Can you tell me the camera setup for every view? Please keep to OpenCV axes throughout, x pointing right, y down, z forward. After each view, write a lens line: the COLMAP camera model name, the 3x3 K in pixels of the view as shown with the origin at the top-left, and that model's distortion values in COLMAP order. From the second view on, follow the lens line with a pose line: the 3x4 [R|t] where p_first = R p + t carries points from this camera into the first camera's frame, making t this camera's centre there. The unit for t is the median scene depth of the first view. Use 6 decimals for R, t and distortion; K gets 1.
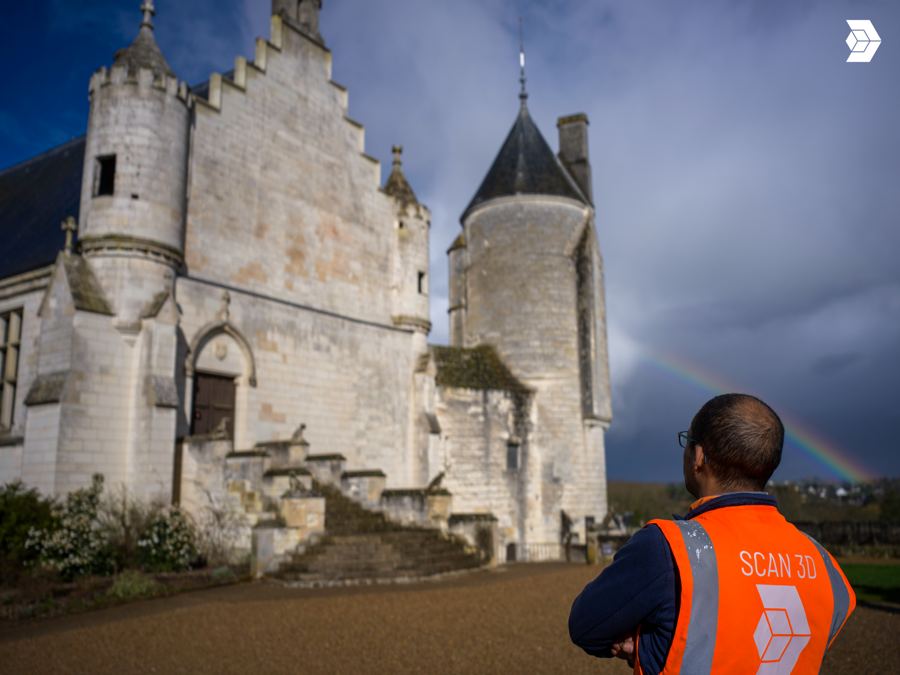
lens RADIAL K [[801.7, 0, 451.5], [0, 801.7, 337.0], [0, 0, 1]] dist [-0.012366, -0.004456]
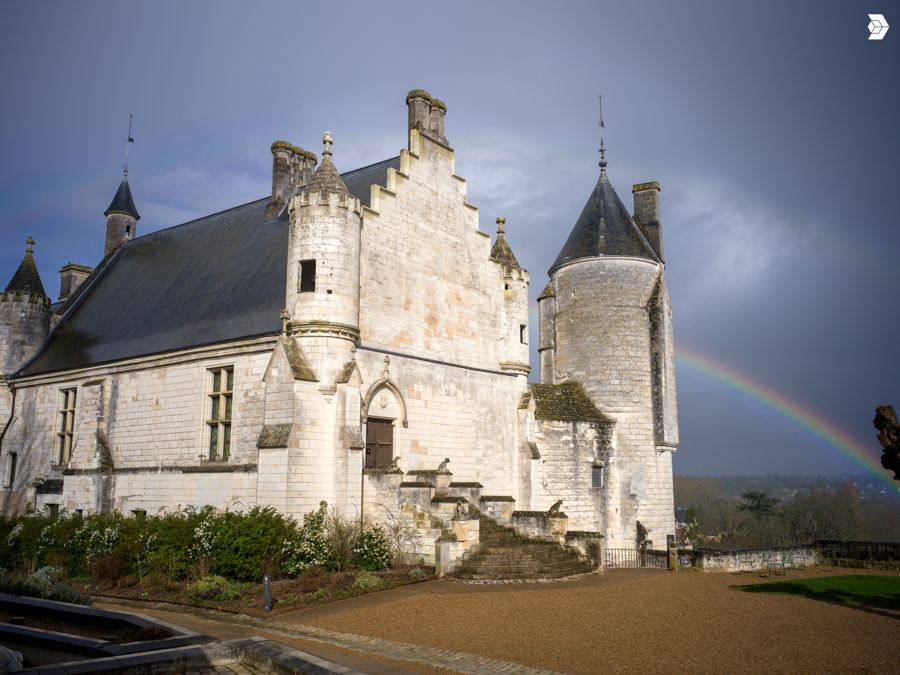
lens RADIAL K [[801.7, 0, 450.6], [0, 801.7, 337.8], [0, 0, 1]] dist [-0.012366, -0.004456]
pose [[0.998003, 0.004242, -0.063020, -0.085819], [-0.003474, 0.999918, 0.012304, -0.093101], [0.063067, -0.012061, 0.997936, -0.273923]]
